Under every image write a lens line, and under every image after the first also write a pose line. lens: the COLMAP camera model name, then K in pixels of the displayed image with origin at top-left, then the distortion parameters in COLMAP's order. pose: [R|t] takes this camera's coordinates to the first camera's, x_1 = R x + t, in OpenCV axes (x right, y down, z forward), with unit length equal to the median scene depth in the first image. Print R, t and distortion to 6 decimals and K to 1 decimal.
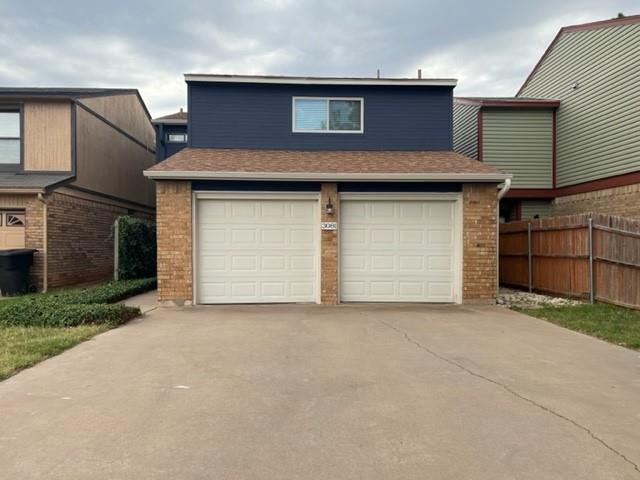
lens RADIAL K [[486.1, 0, 320.8], [0, 486.1, 241.1], [0, 0, 1]] dist [0.054940, 0.001058]
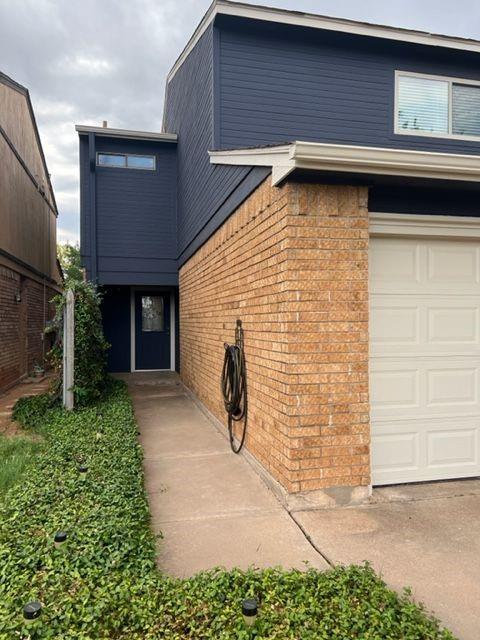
lens RADIAL K [[486.1, 0, 239.1], [0, 486.1, 320.0], [0, 0, 1]] dist [0.054940, 0.001058]
pose [[0.983842, -0.000975, 0.179034, -0.336285], [0.000571, 0.999997, 0.002311, -0.012058], [-0.179036, -0.002172, 0.983840, 0.479523]]
